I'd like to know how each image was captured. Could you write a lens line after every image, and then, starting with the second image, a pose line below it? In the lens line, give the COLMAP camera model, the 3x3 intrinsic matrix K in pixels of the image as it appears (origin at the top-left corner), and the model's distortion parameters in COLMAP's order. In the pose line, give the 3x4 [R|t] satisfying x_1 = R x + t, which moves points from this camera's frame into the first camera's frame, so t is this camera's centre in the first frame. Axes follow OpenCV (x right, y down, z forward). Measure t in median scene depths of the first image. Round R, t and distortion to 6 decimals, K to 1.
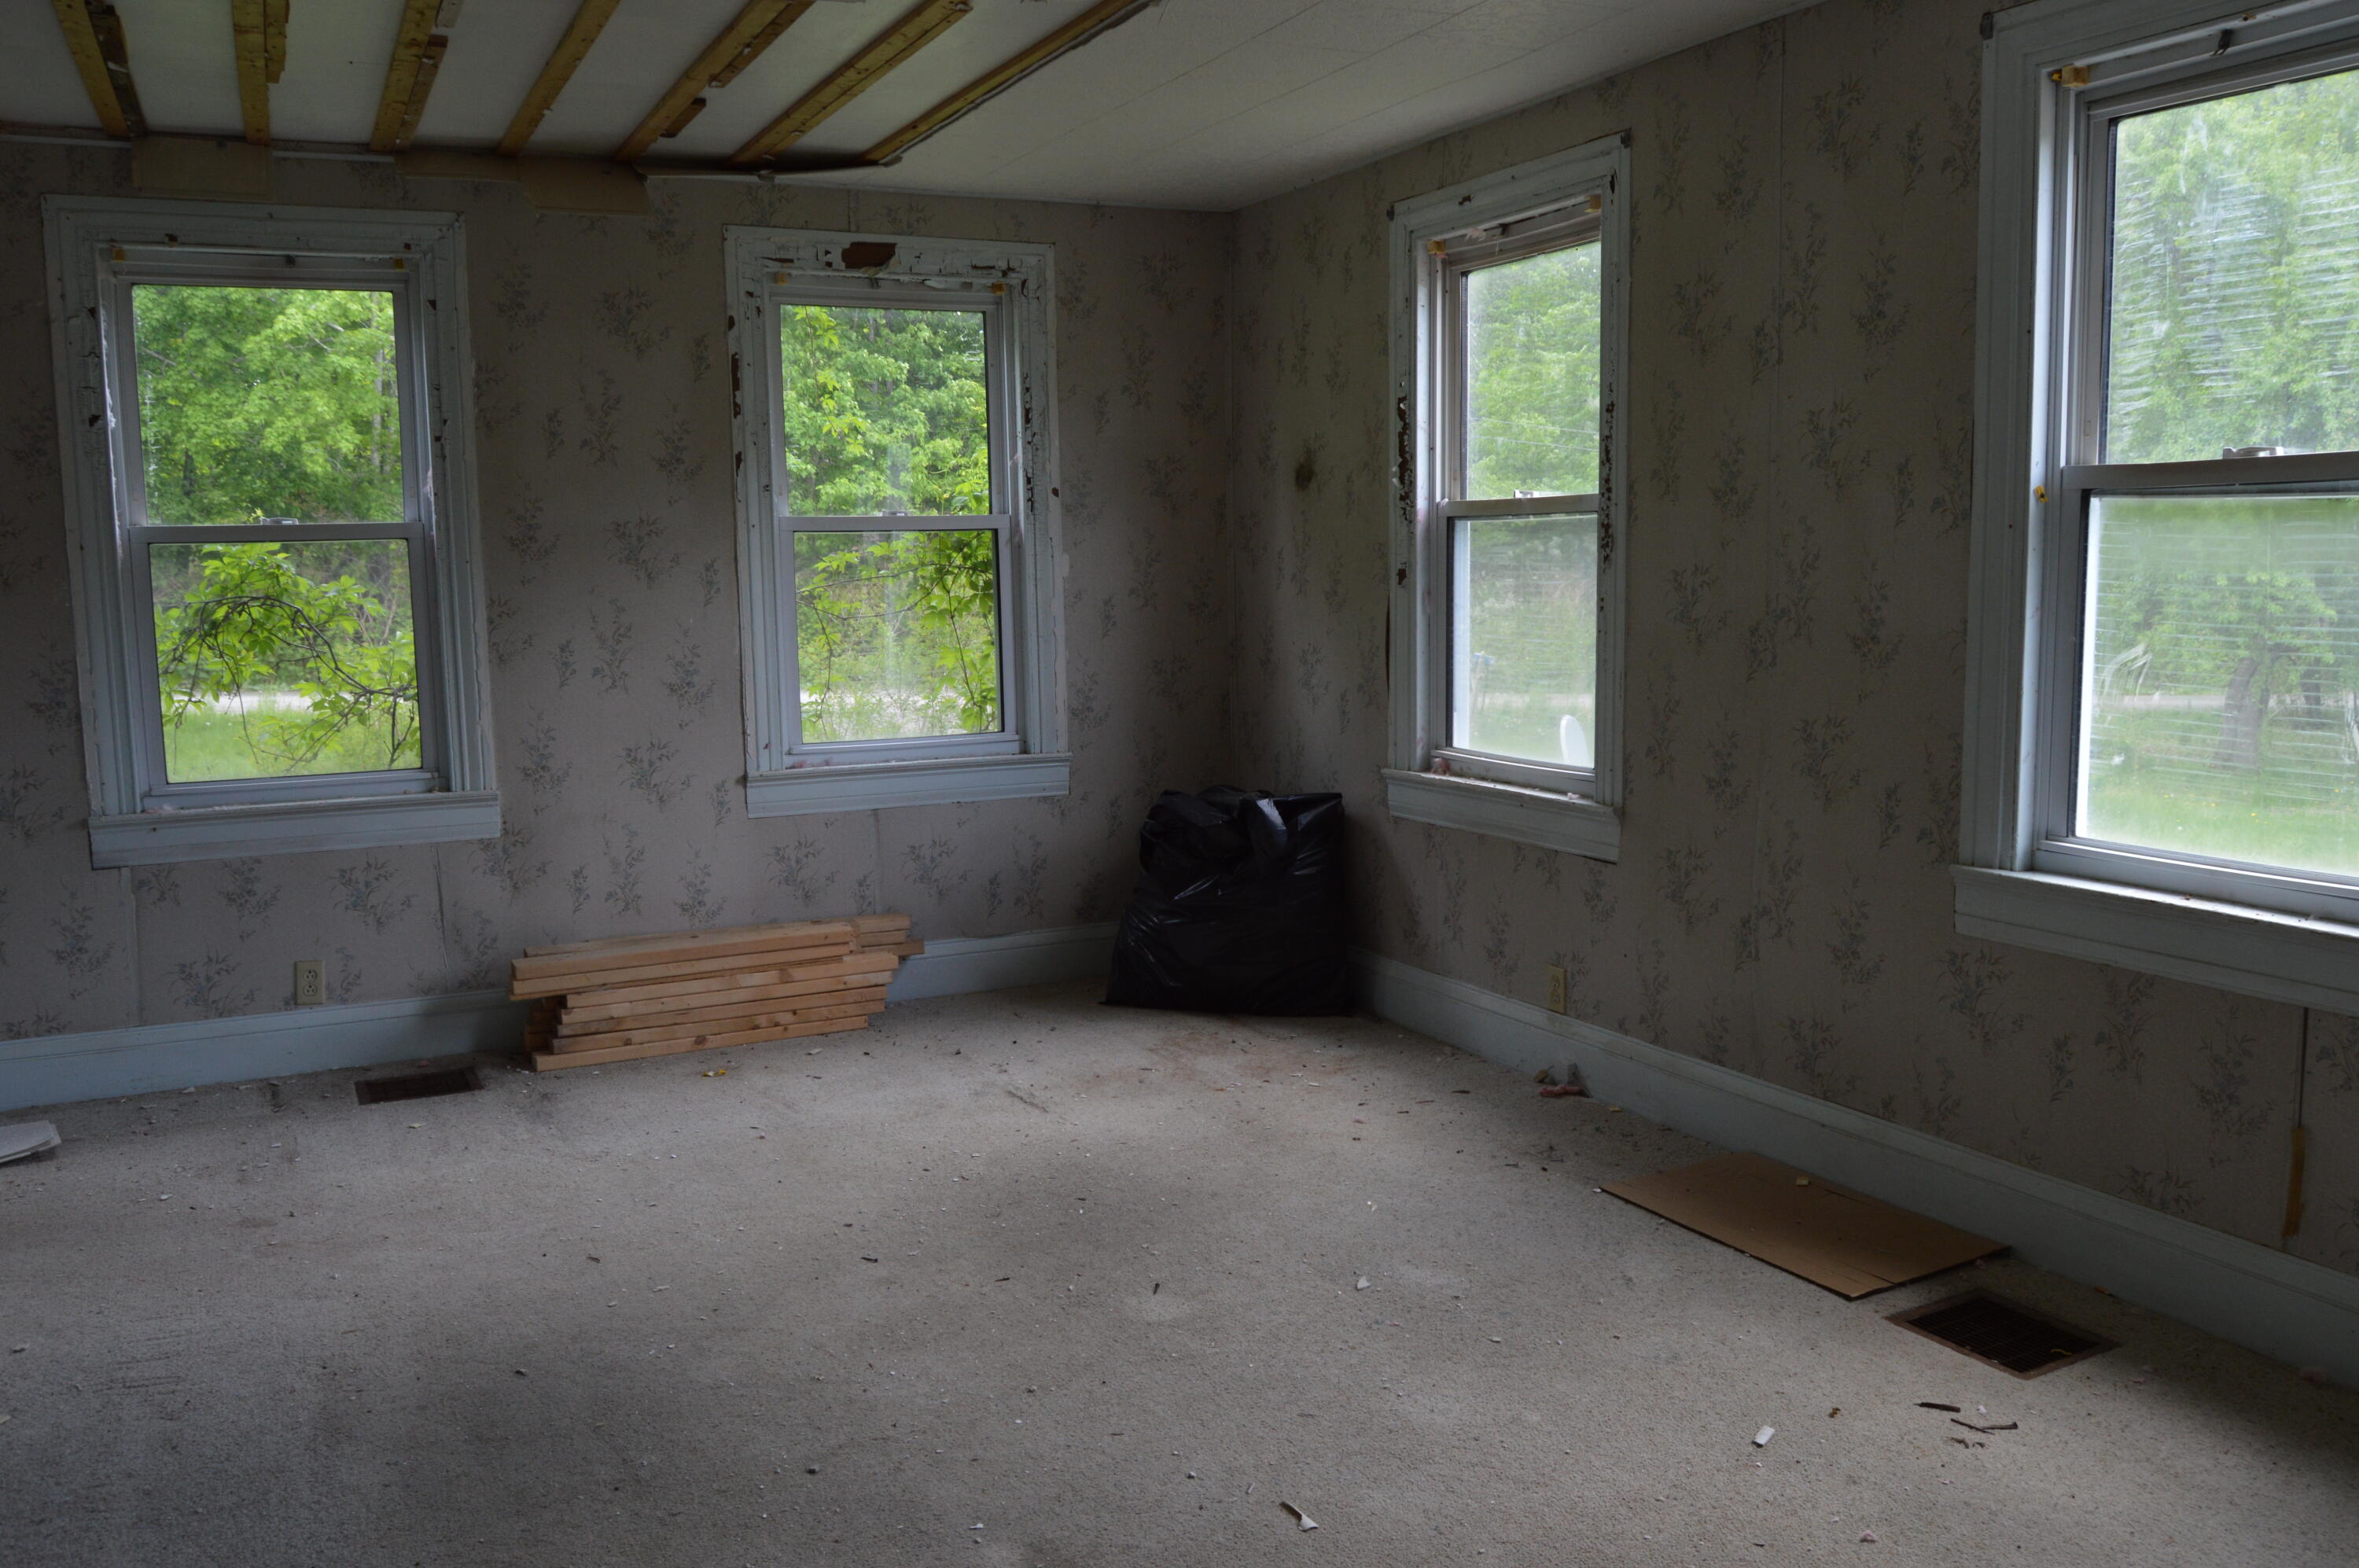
lens RADIAL K [[1861.1, 0, 1180.3], [0, 1861.1, 779.1], [0, 0, 1]] dist [-0.089416, 0.029020]
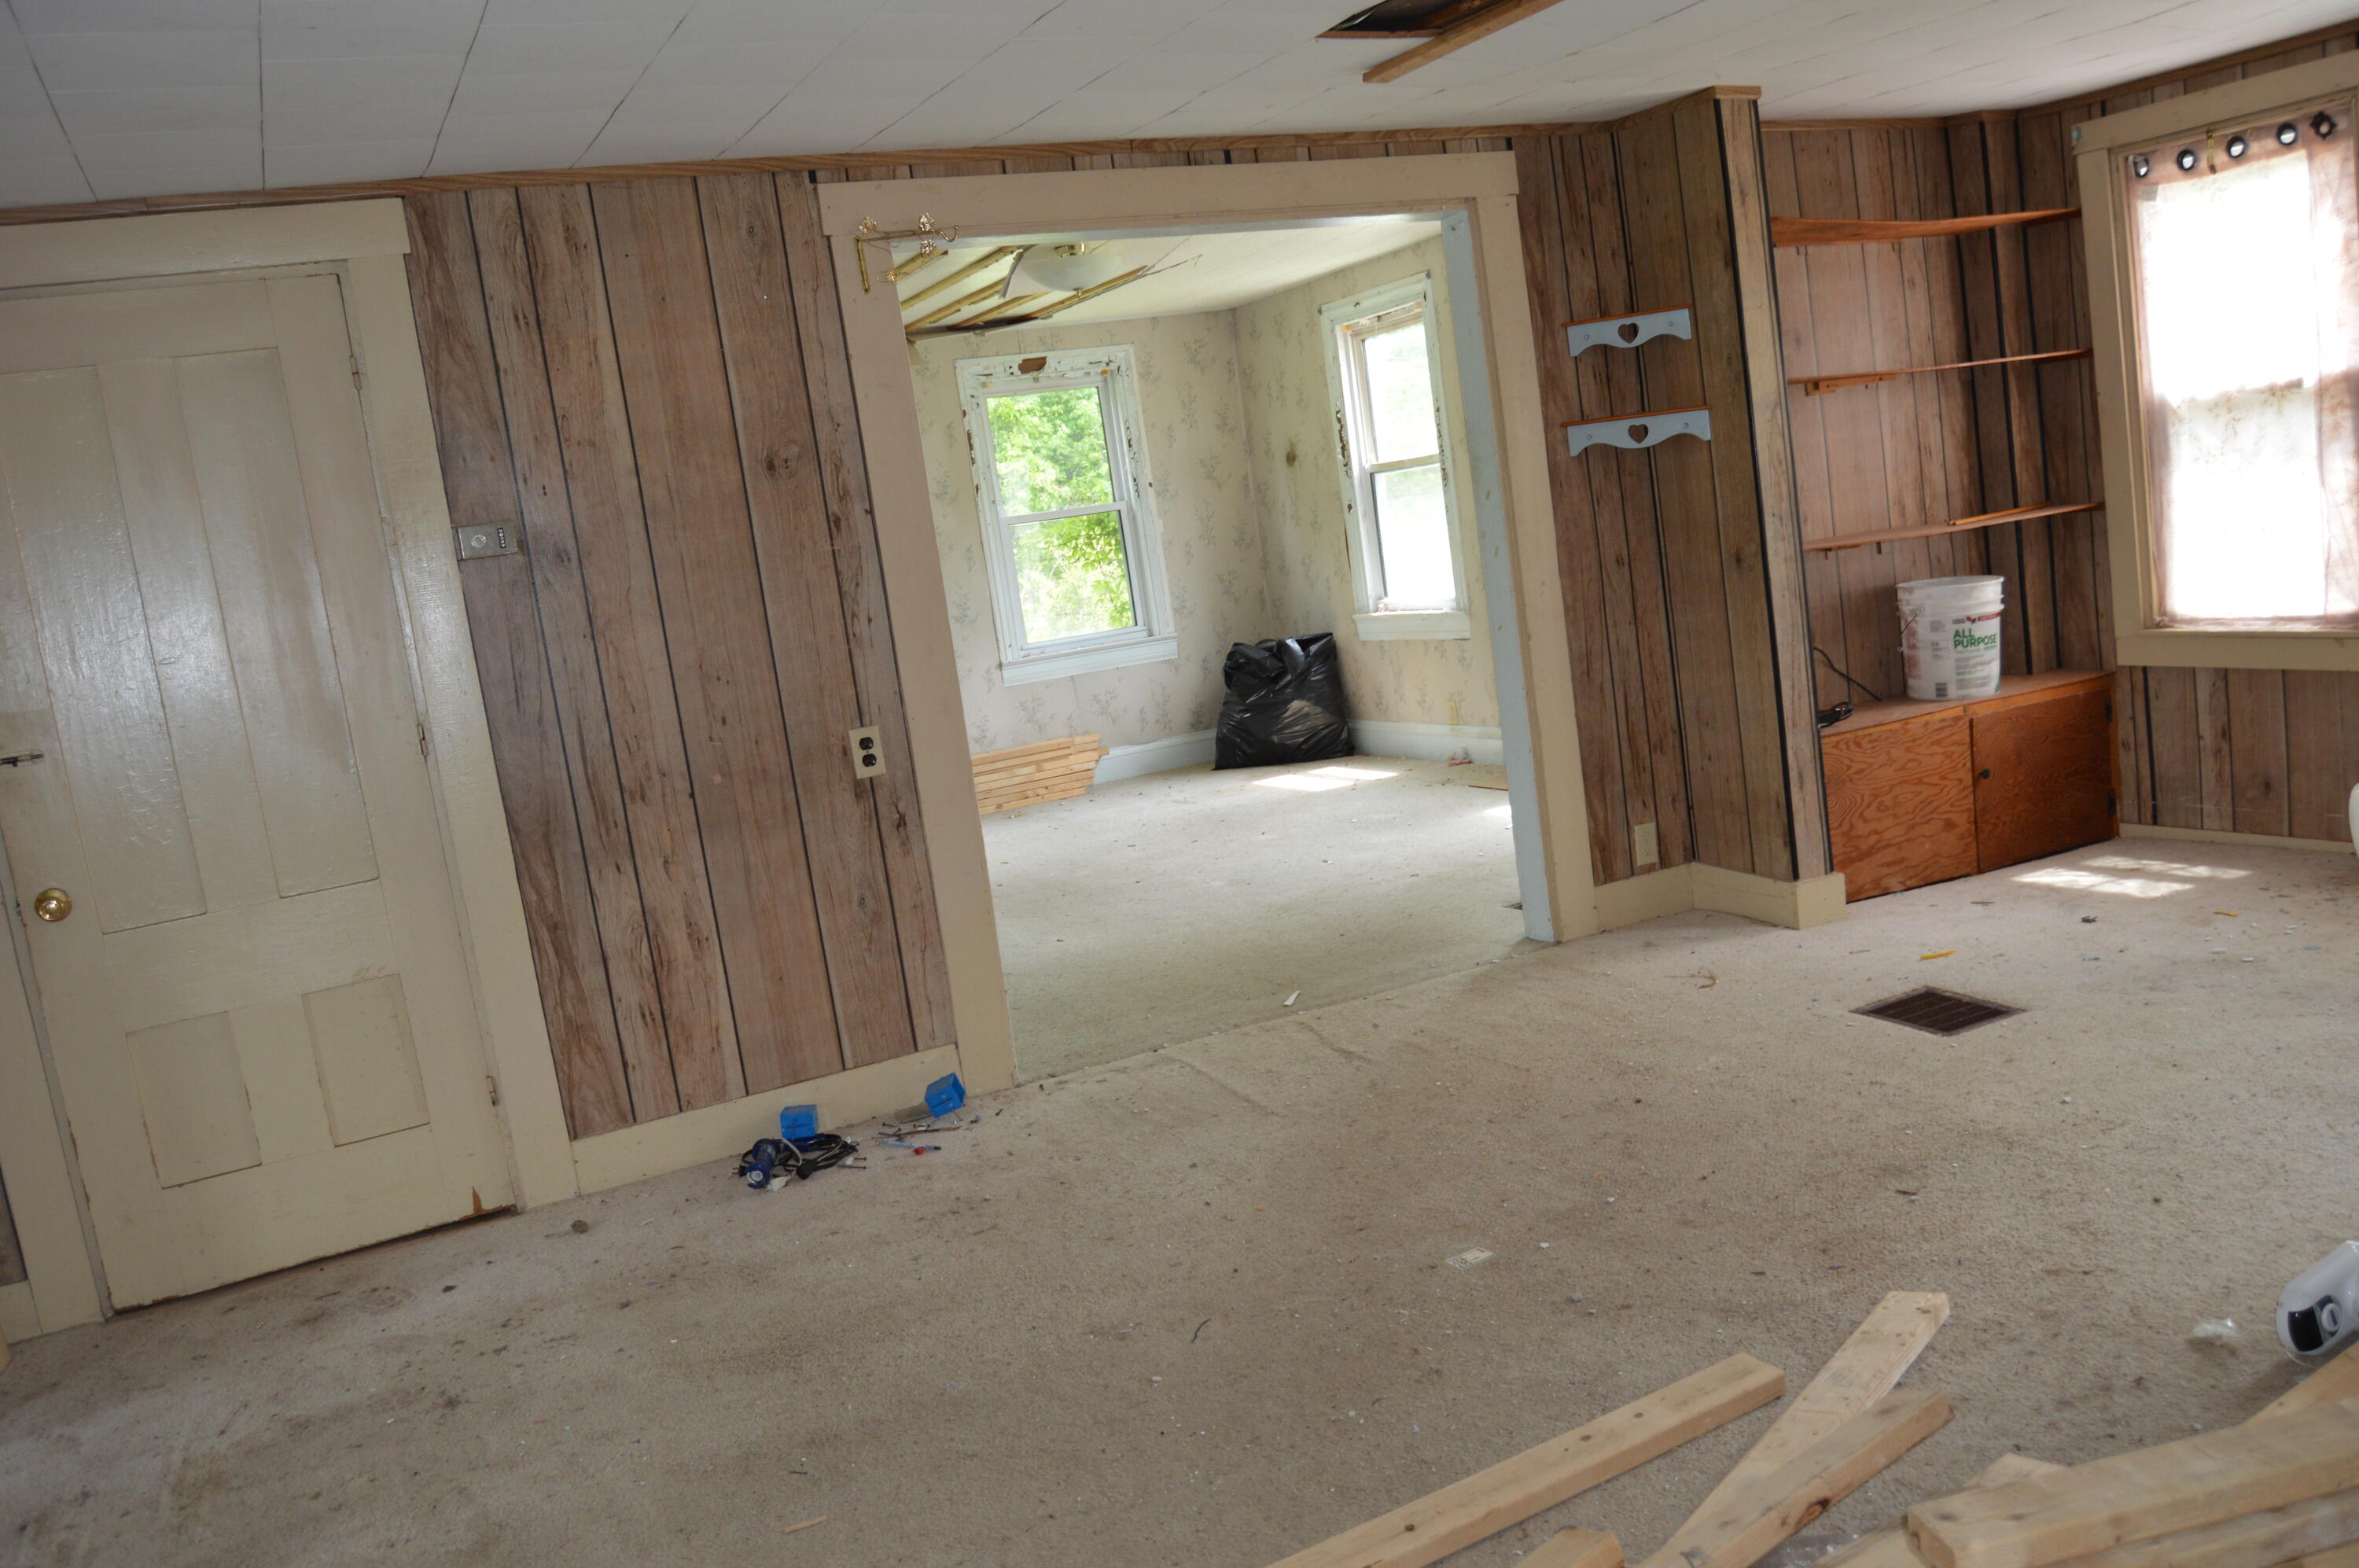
lens RADIAL K [[1861.1, 0, 1180.0], [0, 1861.1, 789.6], [0, 0, 1]] dist [-0.089416, 0.029020]
pose [[0.992496, -0.119312, -0.026761, -0.029768], [0.119863, 0.992589, 0.020004, 0.105962], [0.024176, -0.023061, 0.999442, -0.810364]]
